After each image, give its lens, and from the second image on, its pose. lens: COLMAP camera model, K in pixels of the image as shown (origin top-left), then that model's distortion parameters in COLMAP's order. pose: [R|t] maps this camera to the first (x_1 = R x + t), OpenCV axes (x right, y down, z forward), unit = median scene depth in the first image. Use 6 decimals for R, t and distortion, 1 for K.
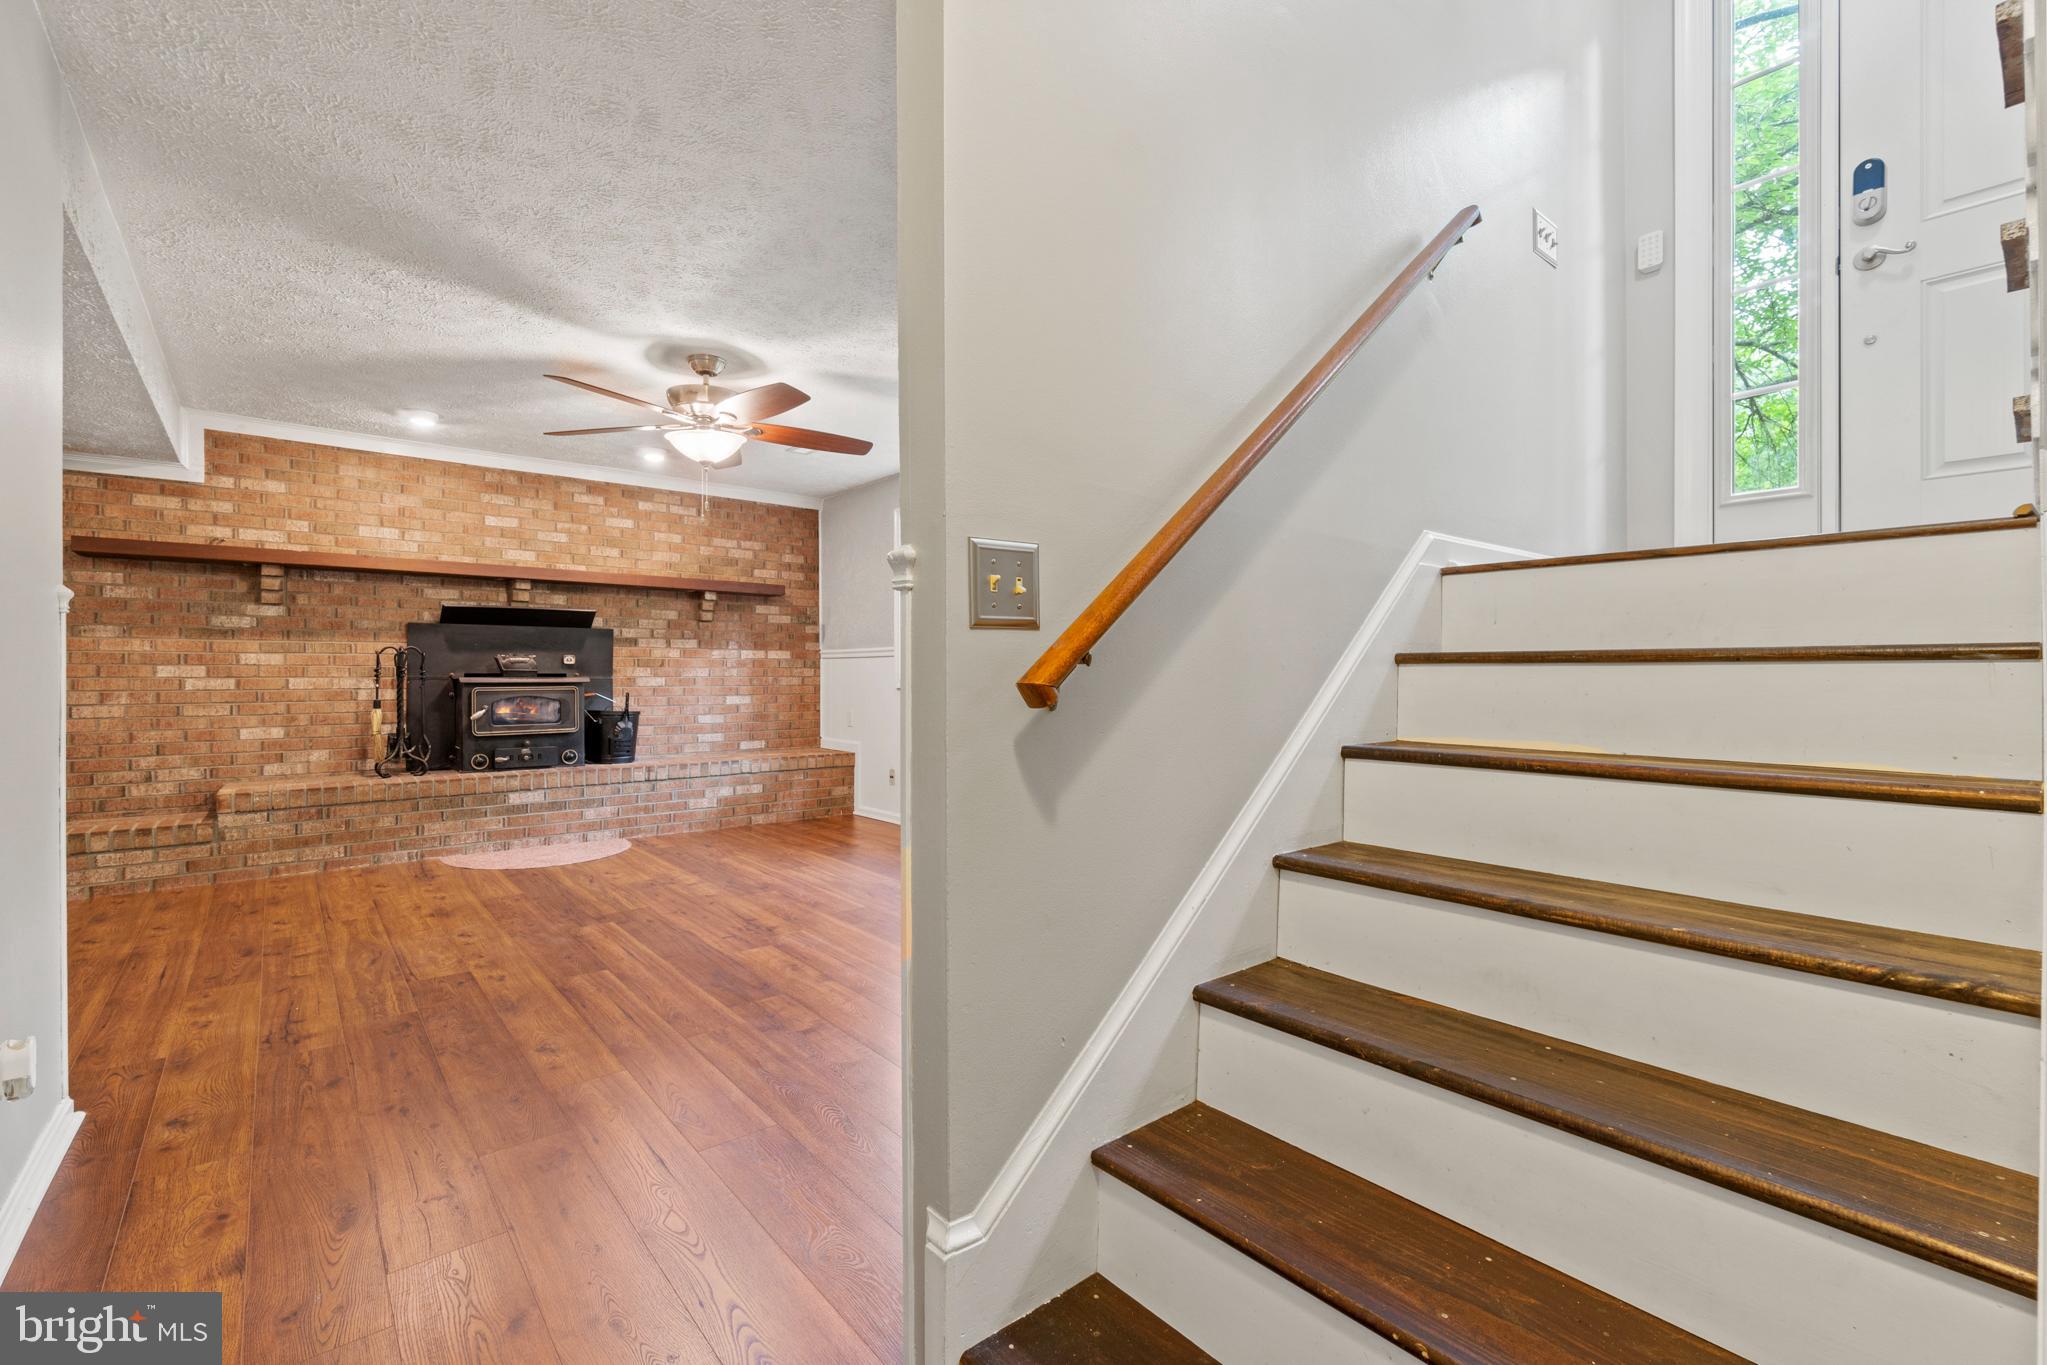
lens RADIAL K [[886.6, 0, 1011.4], [0, 886.6, 672.9], [0, 0, 1]] dist [-0.005454, -0.000212]
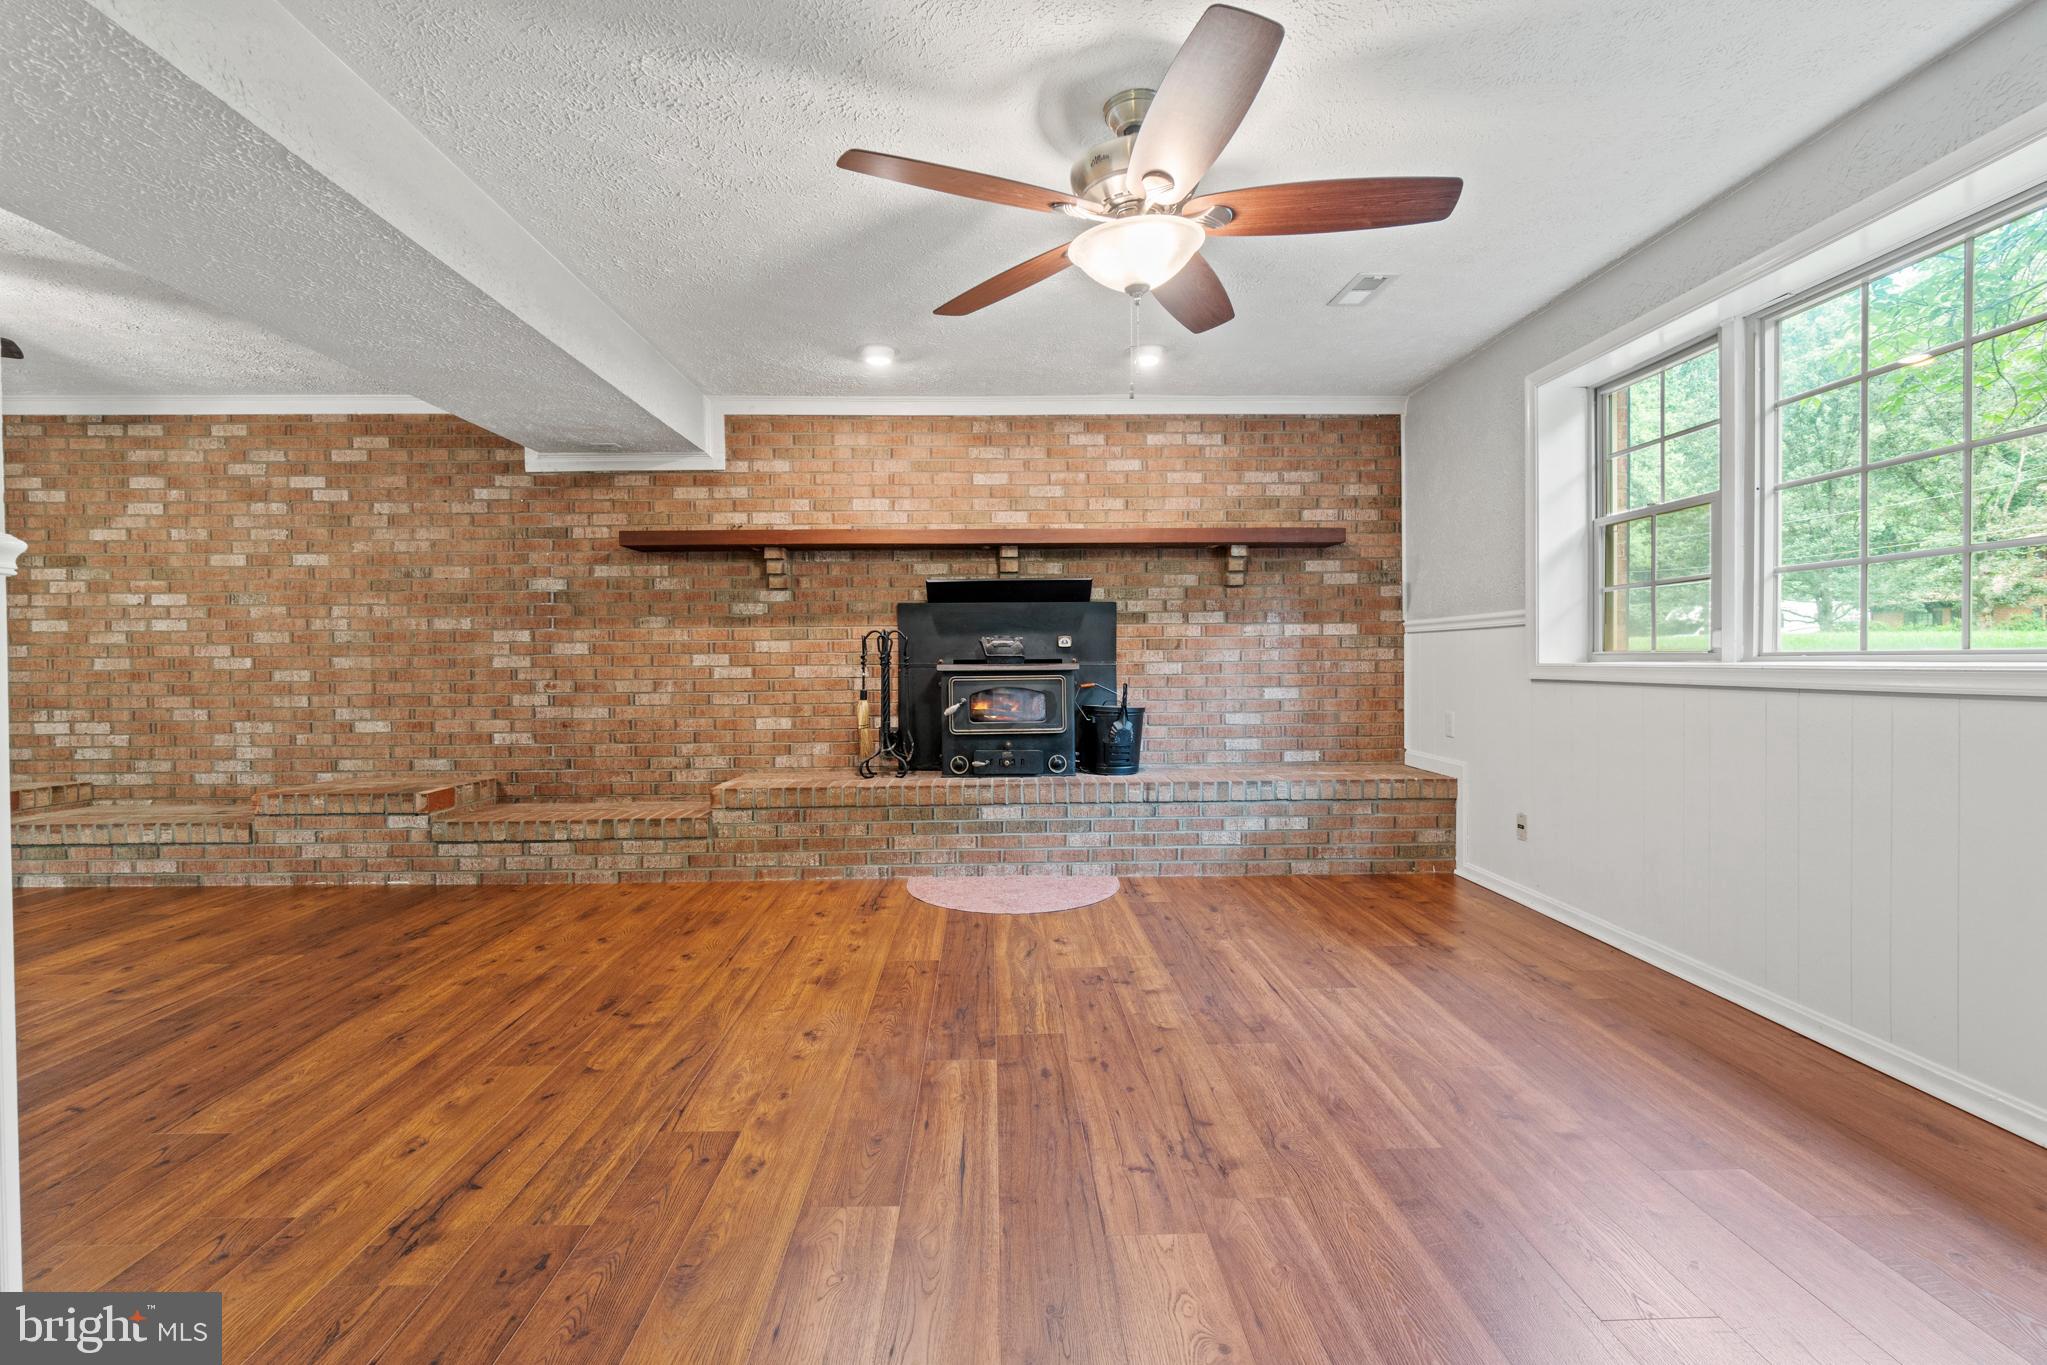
lens RADIAL K [[886.6, 0, 1011.4], [0, 886.6, 672.9], [0, 0, 1]] dist [-0.005454, -0.000212]
pose [[0.783231, 0.002186, -0.621727, -0.039444], [0.010037, 0.999819, 0.016159, 0.000017], [0.621650, -0.018897, 0.783067, 0.376109]]
